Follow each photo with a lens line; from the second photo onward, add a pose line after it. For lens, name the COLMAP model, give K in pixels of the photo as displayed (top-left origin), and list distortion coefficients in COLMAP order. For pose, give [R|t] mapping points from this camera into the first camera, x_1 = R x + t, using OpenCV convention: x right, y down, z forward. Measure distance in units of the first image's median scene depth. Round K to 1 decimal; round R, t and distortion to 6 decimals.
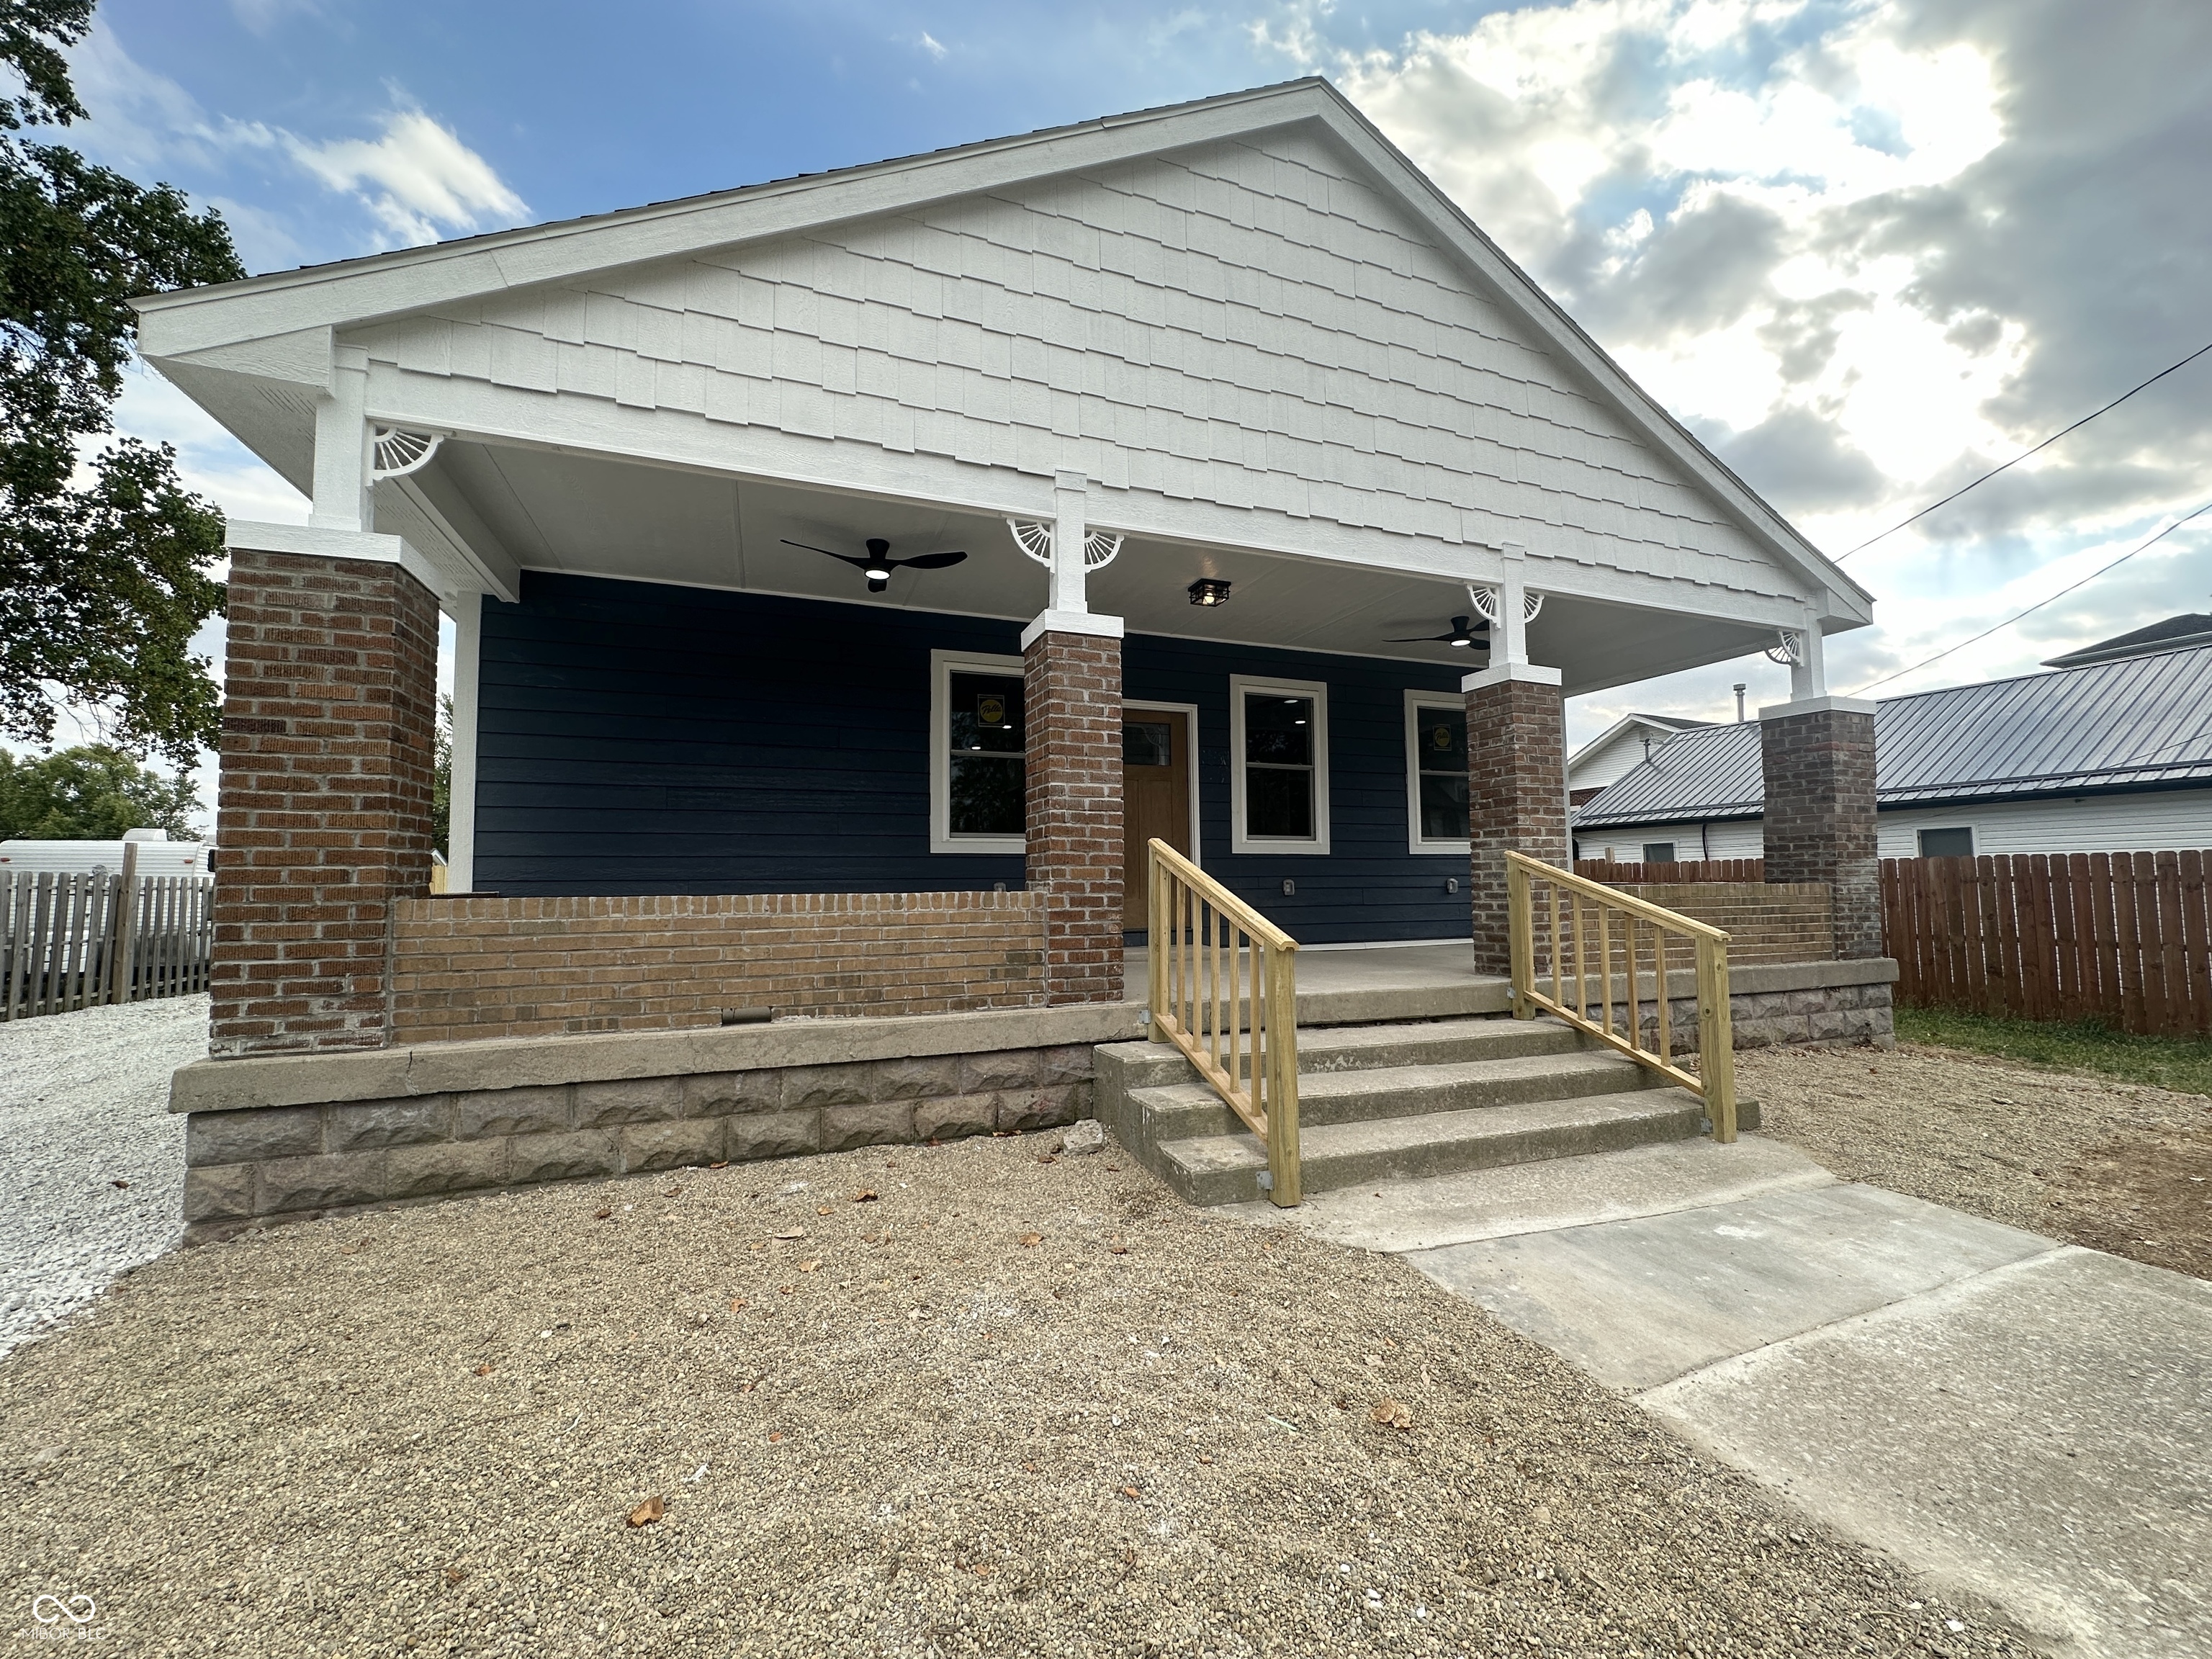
lens RADIAL K [[884.3, 0, 1106.0], [0, 884.3, 829.5], [0, 0, 1]] dist [0.000381, 0.000517]
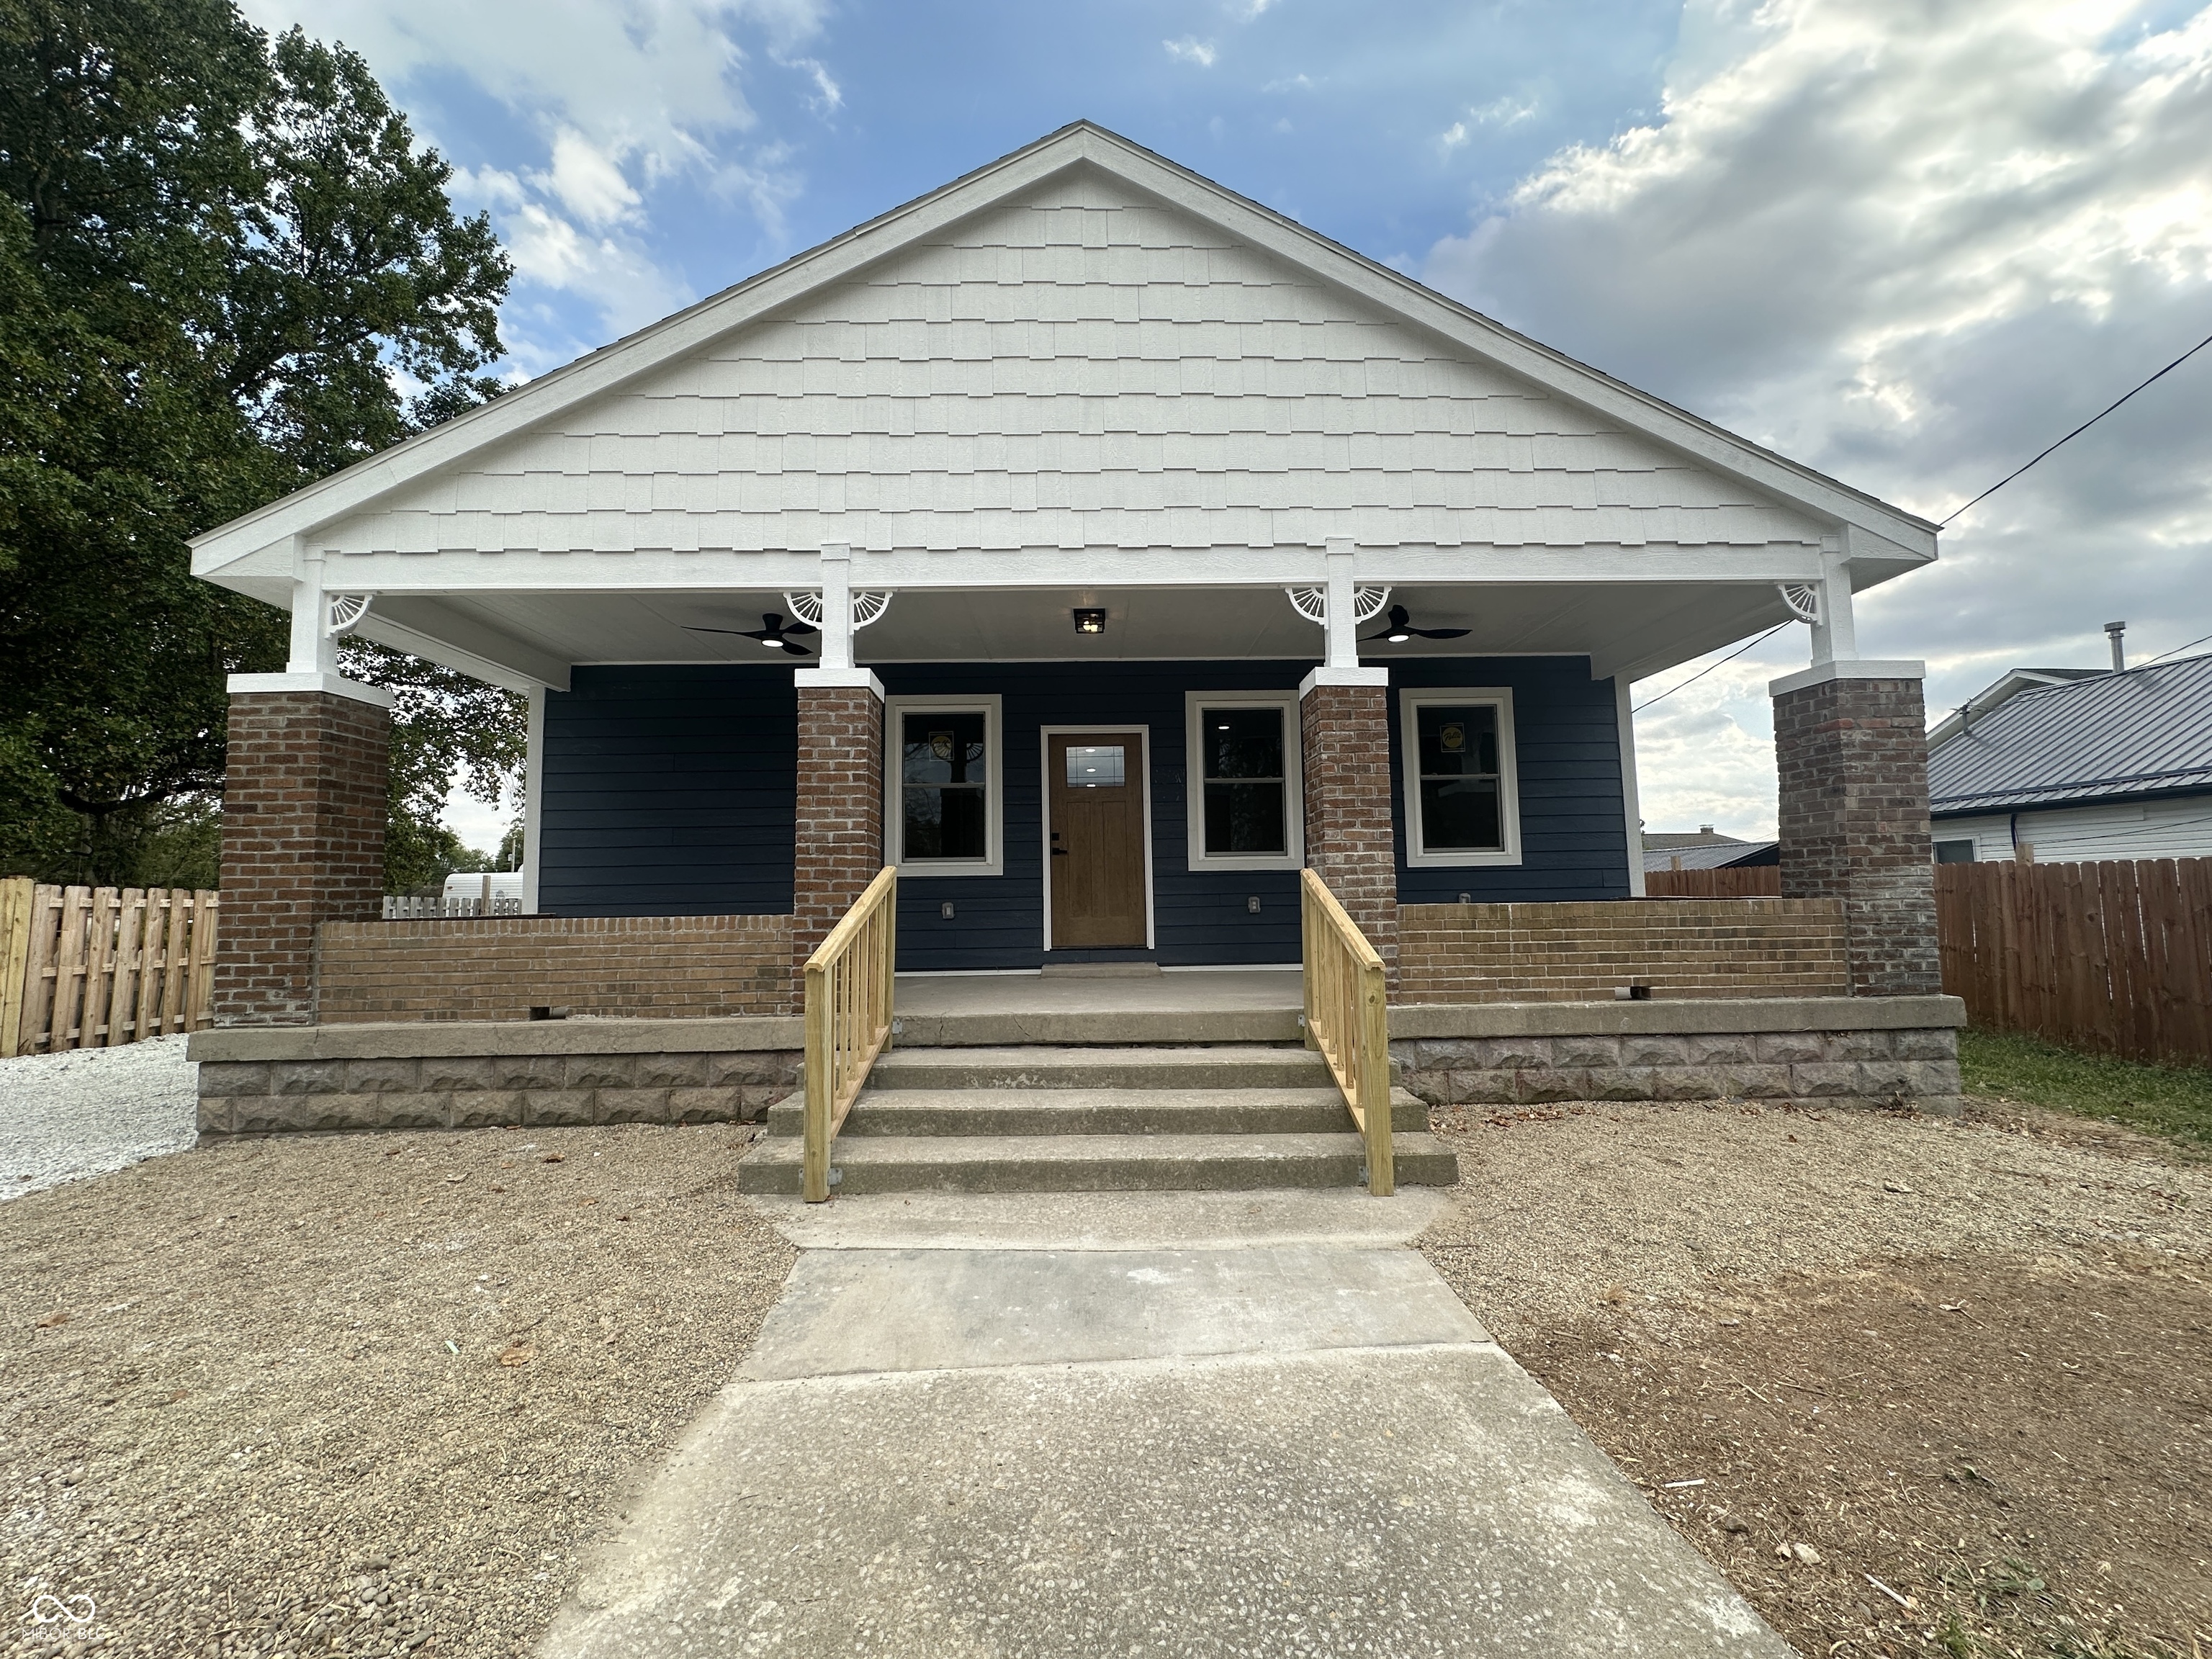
lens RADIAL K [[884.3, 0, 1106.0], [0, 884.3, 829.5], [0, 0, 1]] dist [0.000381, 0.000517]
pose [[0.940594, -0.033259, -0.337900, 0.775216], [0.029079, 0.999425, -0.017427, -0.009757], [0.338285, 0.006566, 0.941021, 0.061654]]
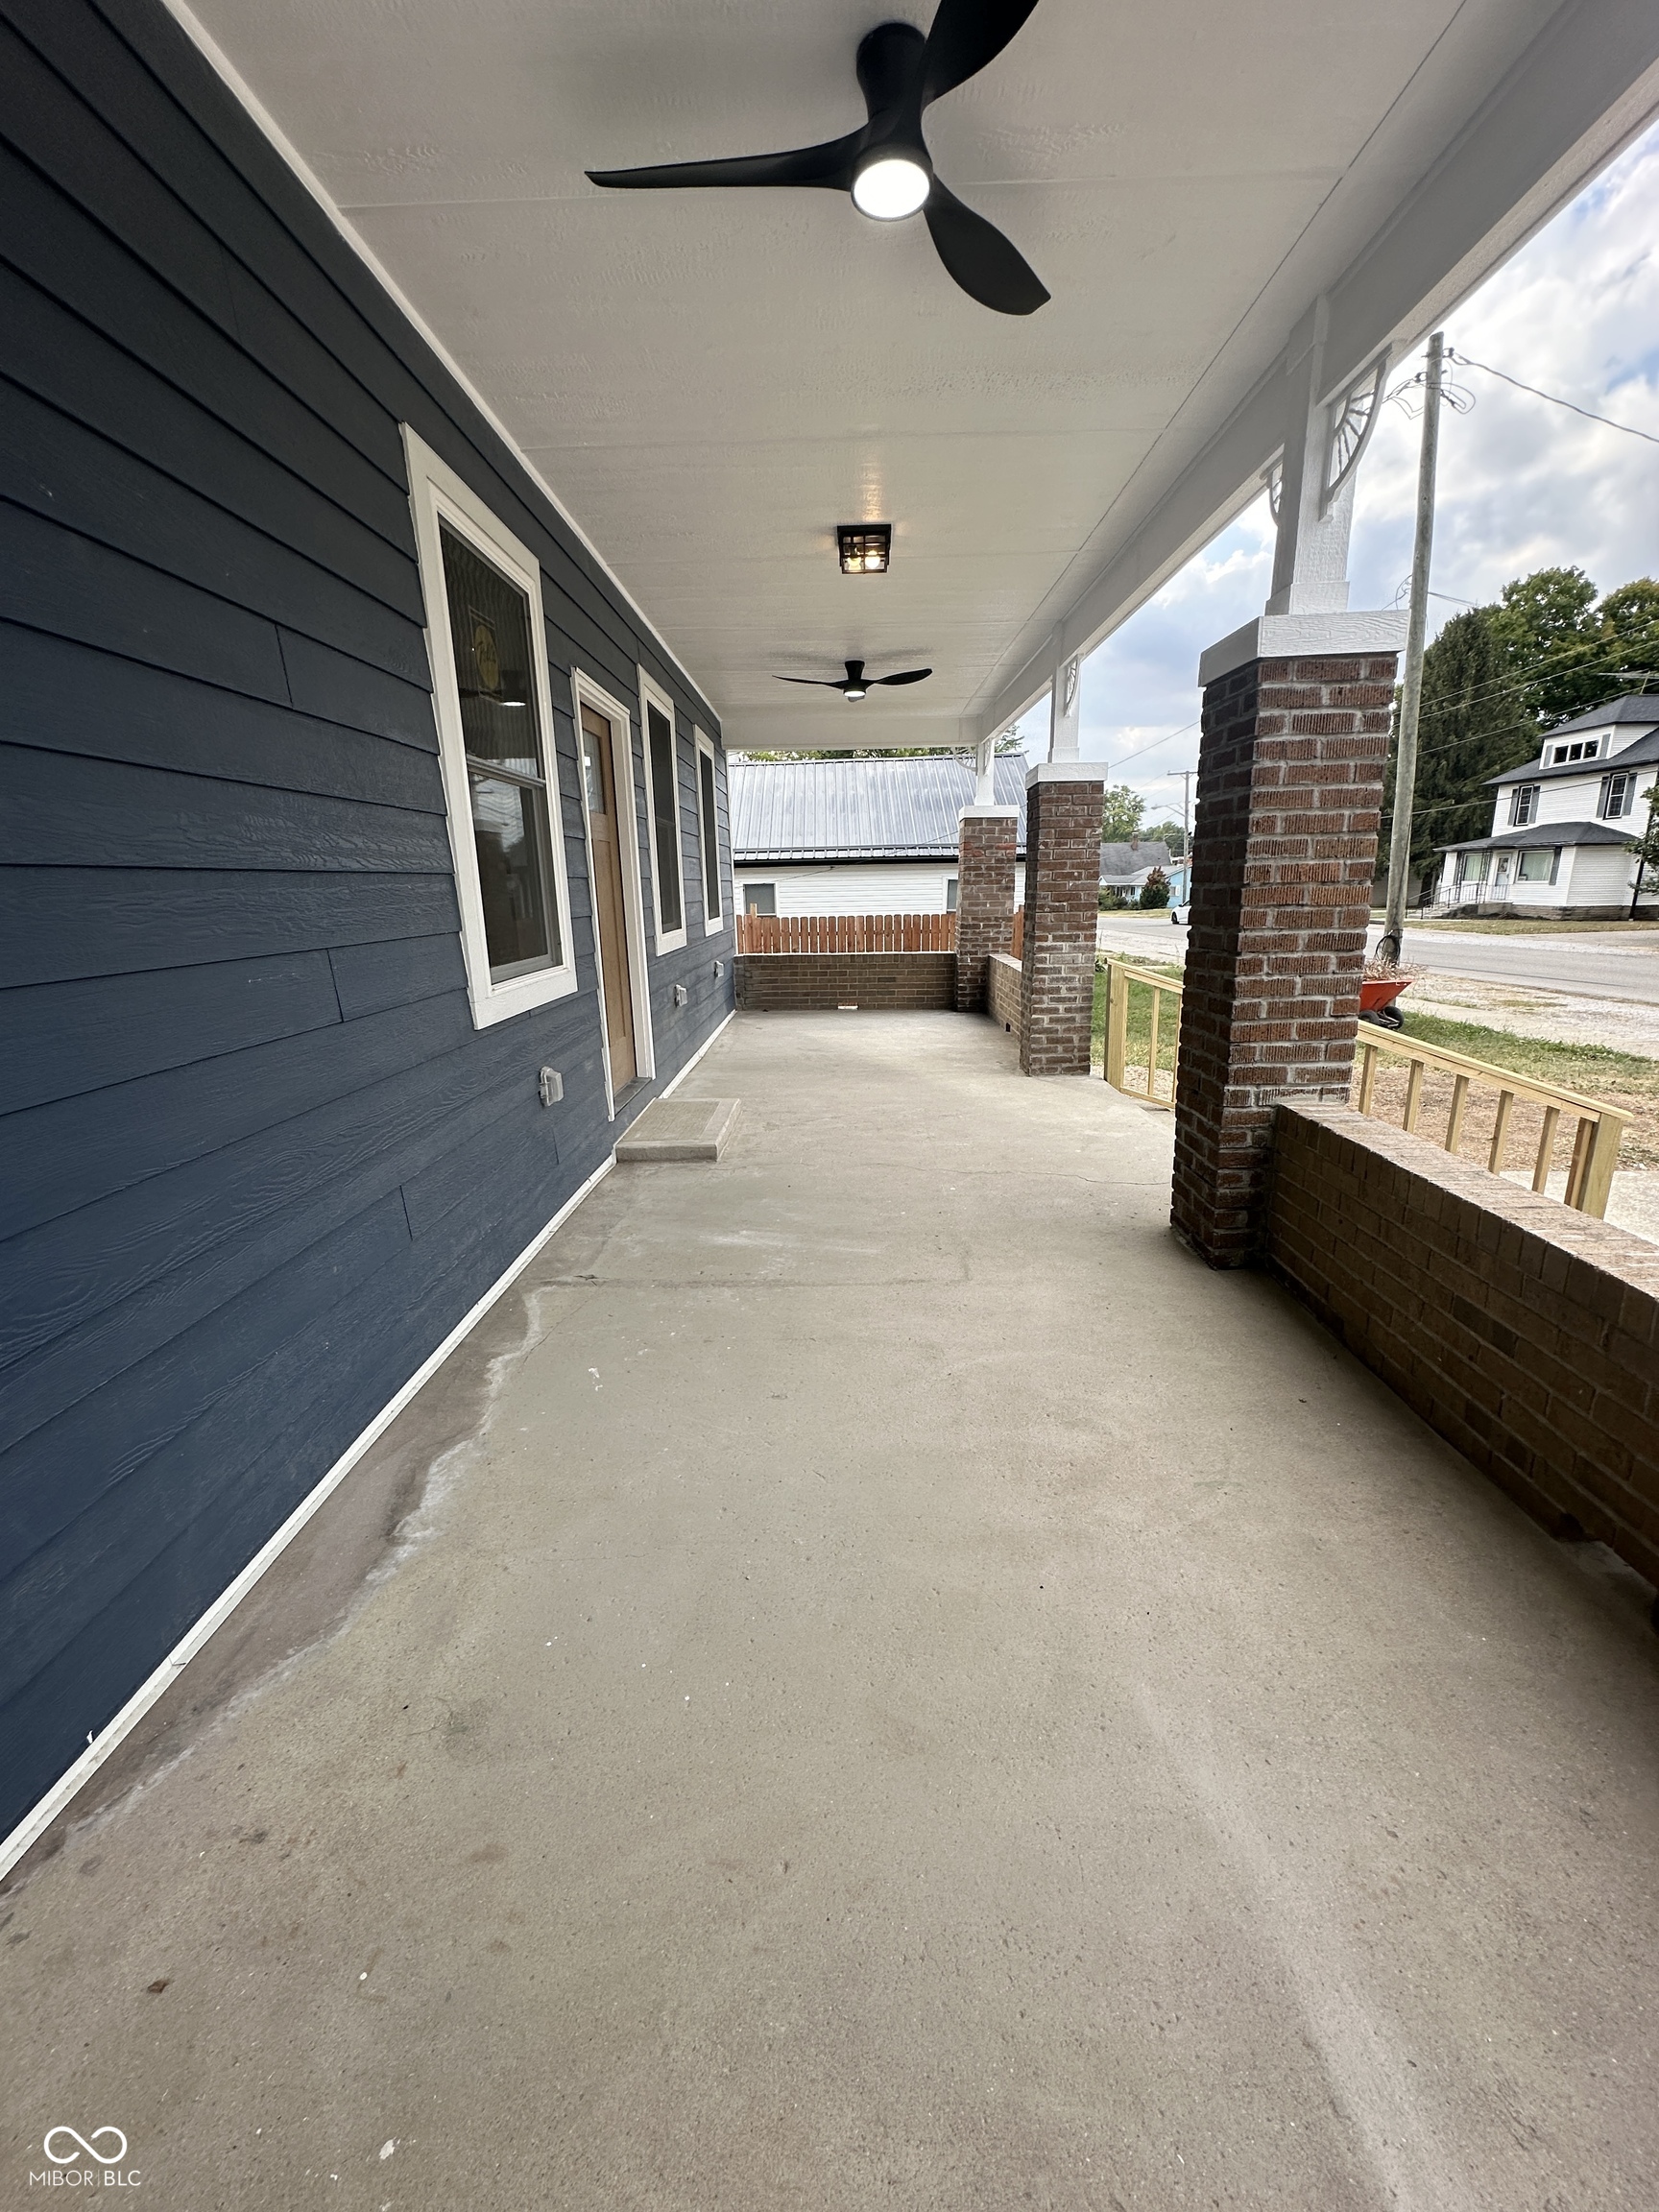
lens RADIAL K [[884.3, 0, 829.5], [0, 884.3, 1106.0], [0, 0, 1]] dist [0.000381, 0.000517]
pose [[0.377793, -0.222981, 0.898639, -0.866686], [-0.043912, 0.965160, 0.257948, -0.083245], [-0.924848, -0.136912, 0.354839, 1.227016]]
